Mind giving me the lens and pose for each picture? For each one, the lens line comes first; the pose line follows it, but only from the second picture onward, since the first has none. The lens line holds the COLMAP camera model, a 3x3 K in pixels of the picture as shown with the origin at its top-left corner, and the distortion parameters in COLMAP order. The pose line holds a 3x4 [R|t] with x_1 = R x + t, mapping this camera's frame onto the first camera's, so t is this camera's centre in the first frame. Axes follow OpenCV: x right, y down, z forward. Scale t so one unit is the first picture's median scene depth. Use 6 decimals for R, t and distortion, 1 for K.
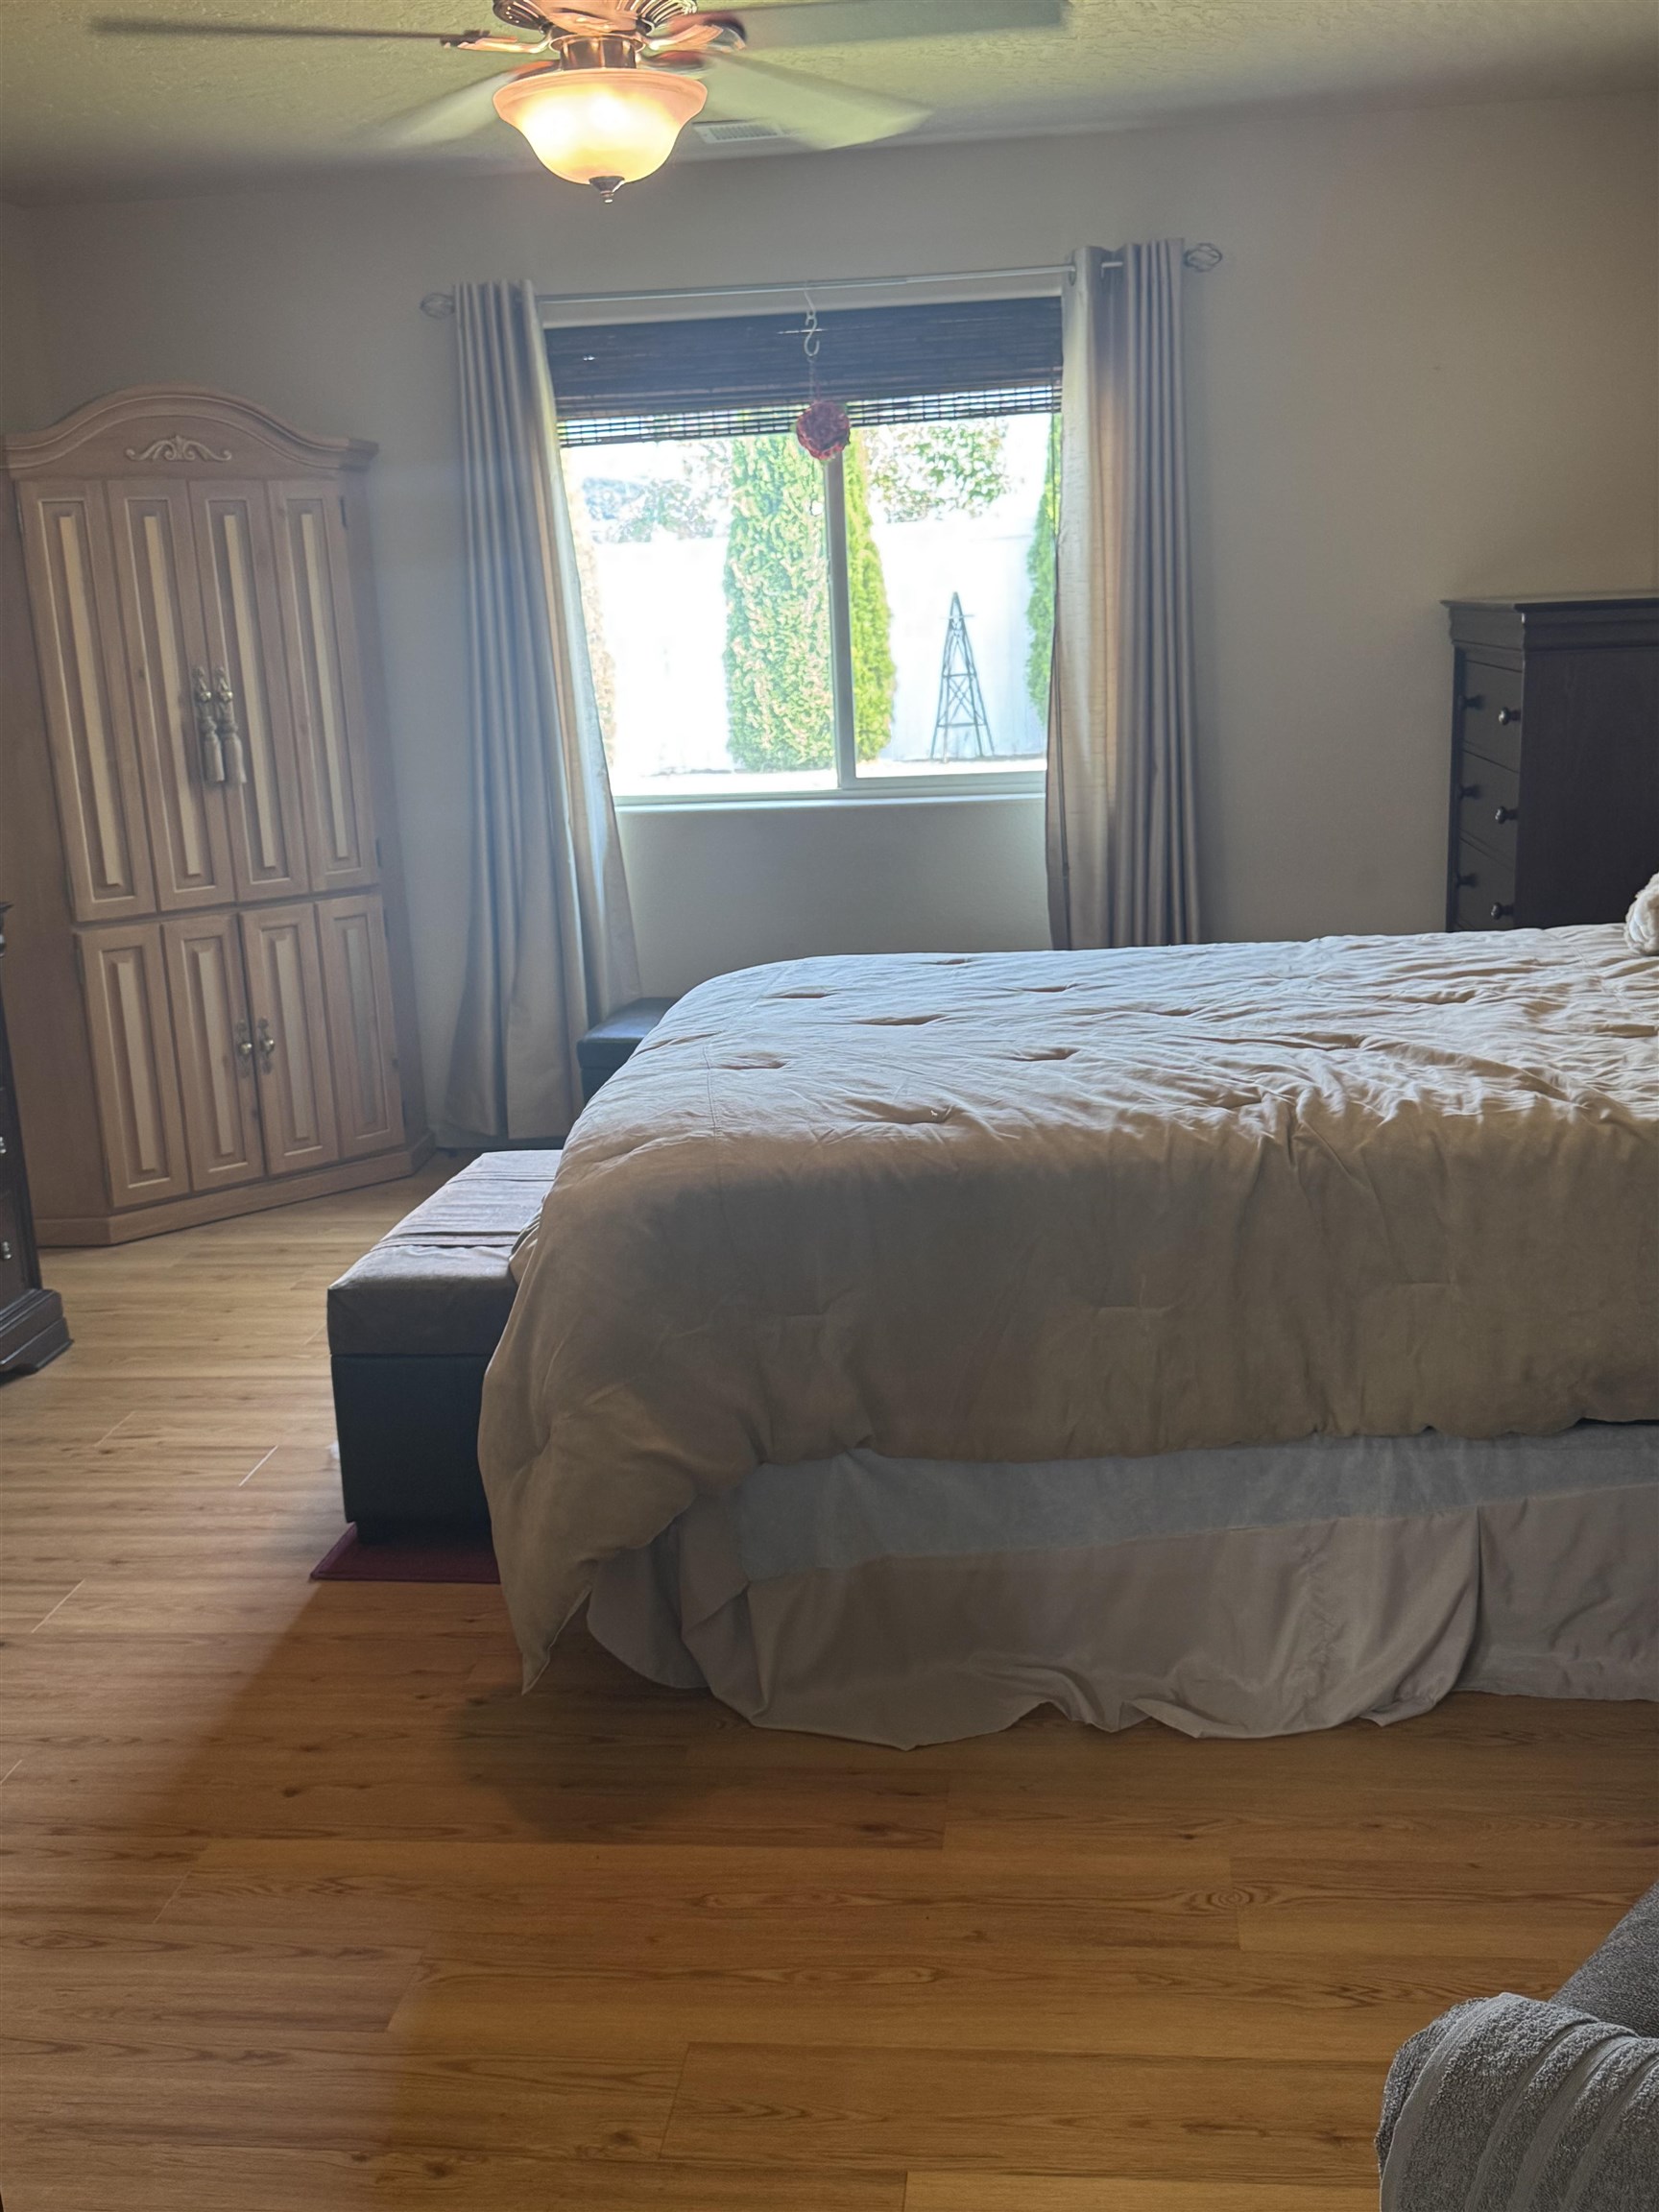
lens RADIAL K [[2216.6, 0, 857.0], [0, 2216.6, 1105.4], [0, 0, 1]] dist [0.193168, -0.427612]
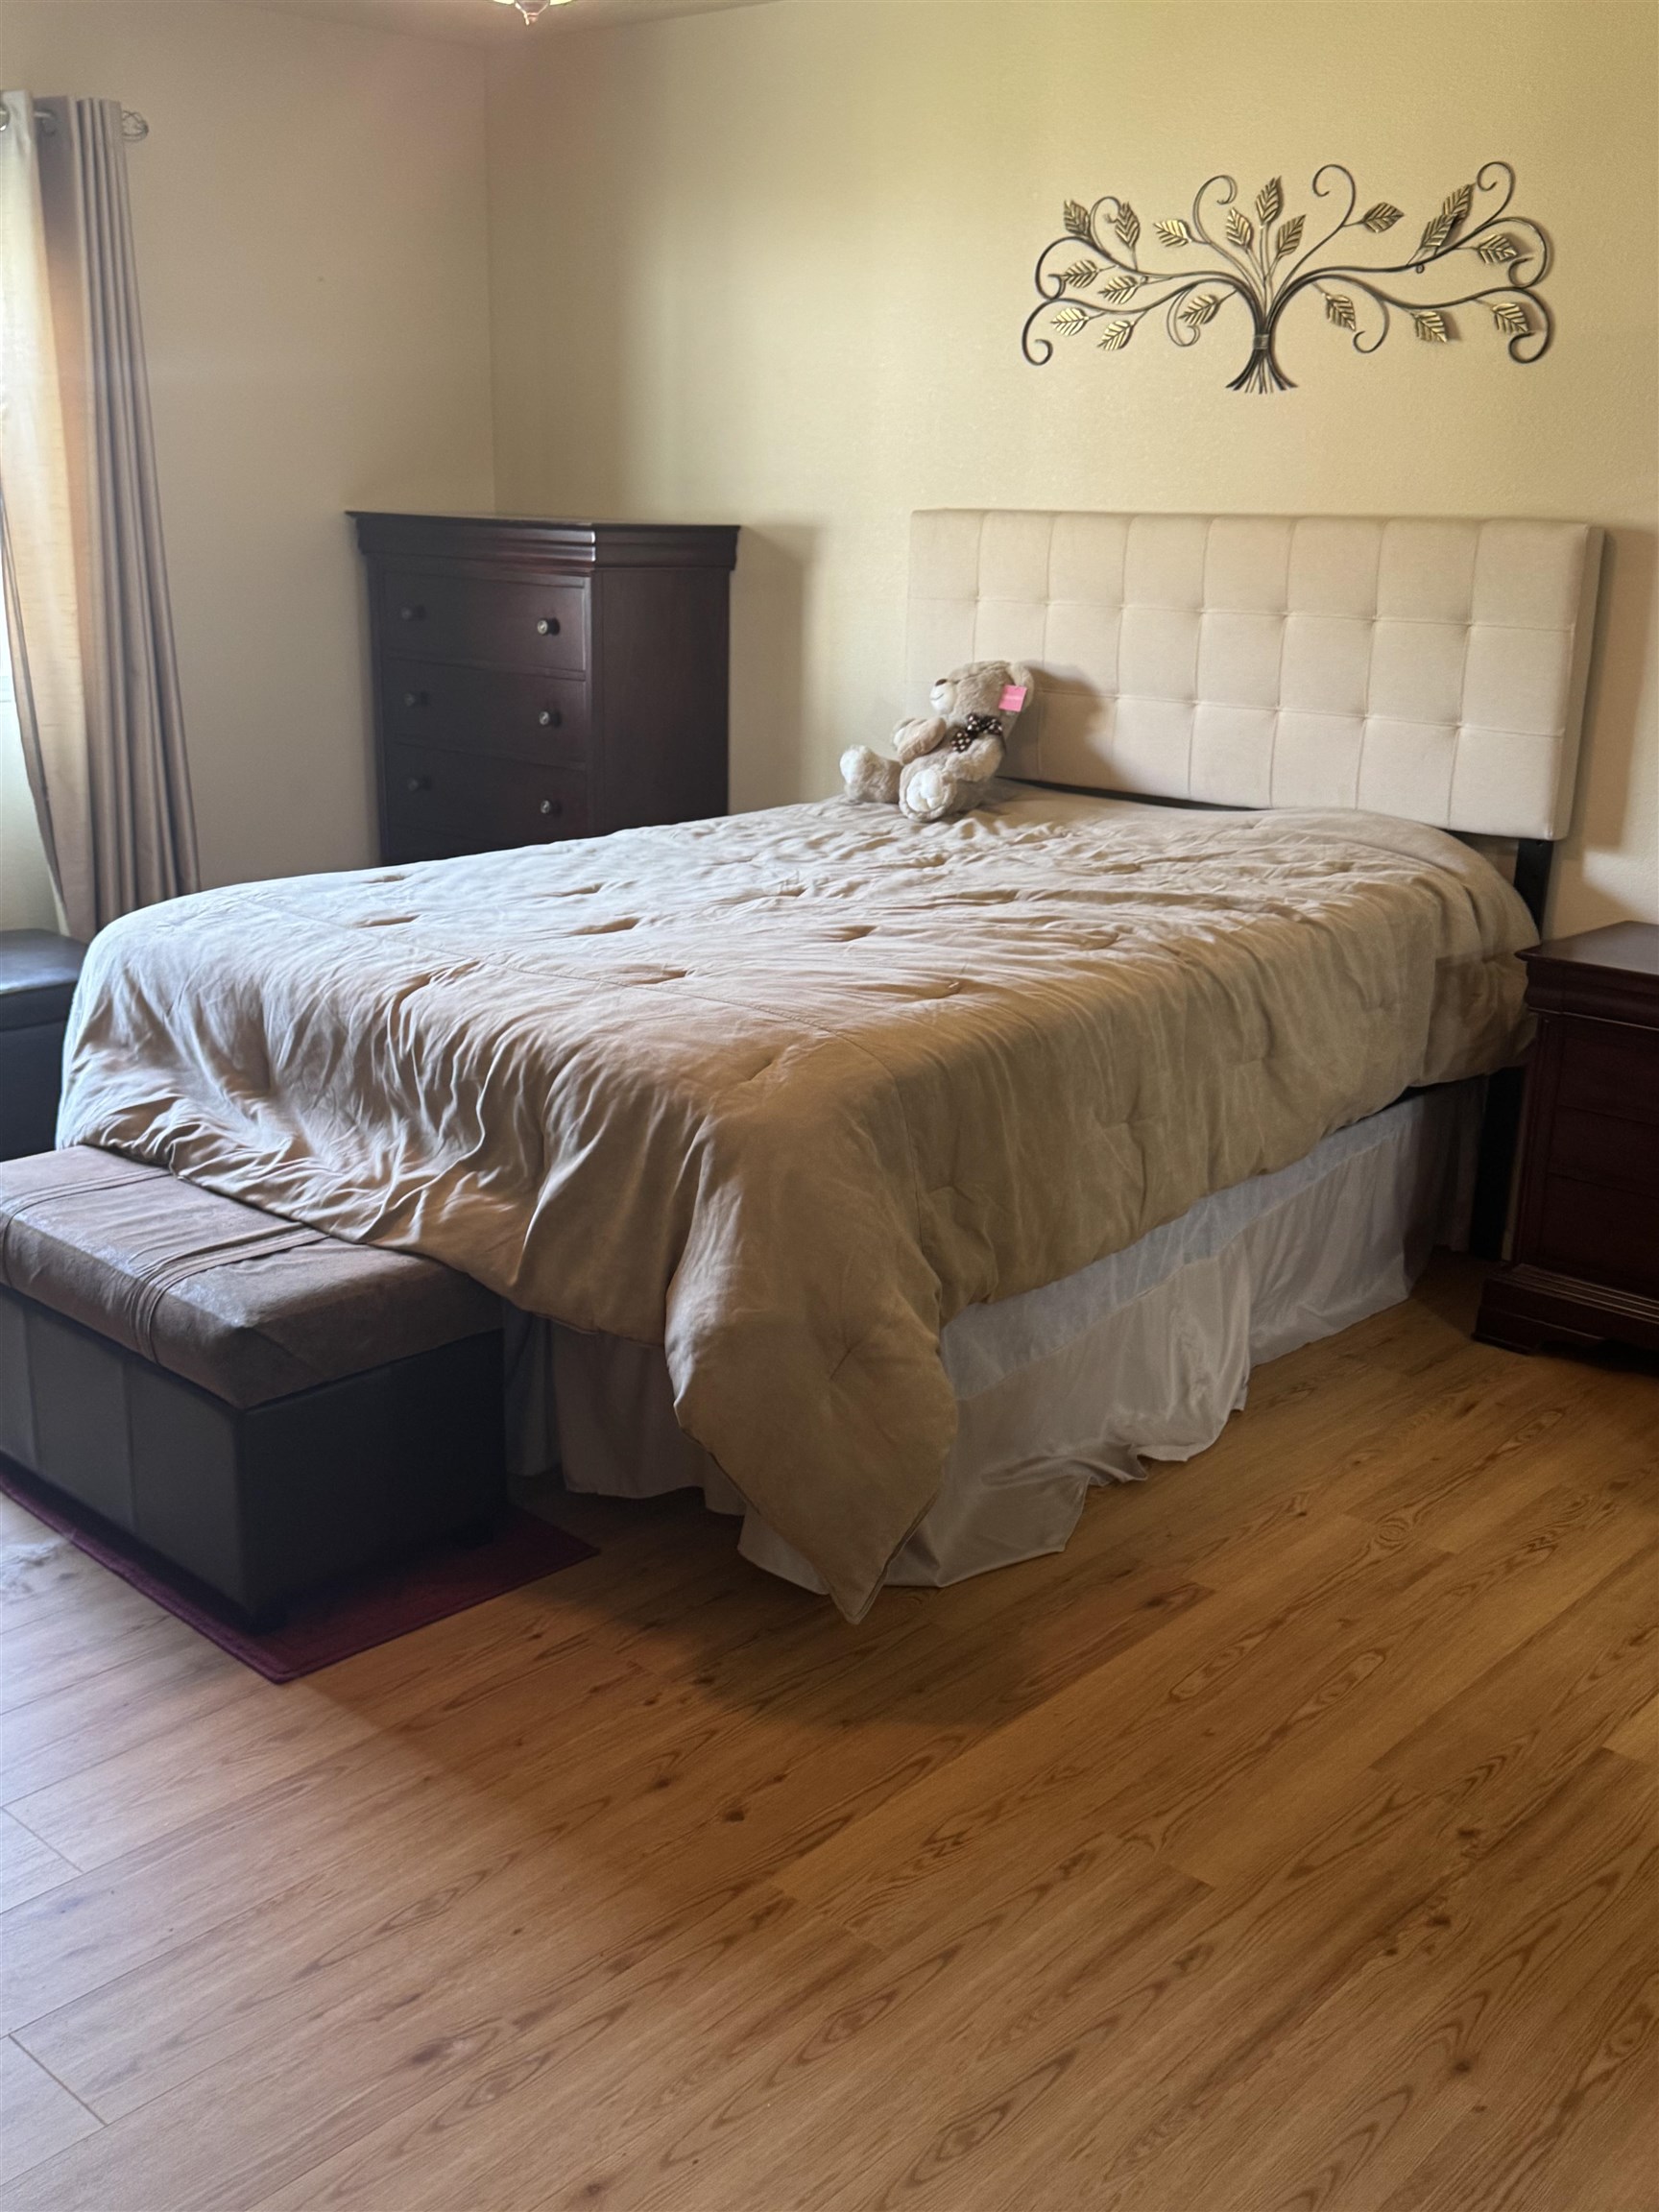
lens RADIAL K [[2214.5, 0, 824.5], [0, 2214.5, 1113.1], [0, 0, 1]] dist [0.198375, -0.458082]
pose [[0.577565, -0.166282, 0.799230, -0.887988], [0.138599, 0.984795, 0.104731, -0.057738], [-0.804493, 0.050284, 0.591830, 0.428650]]
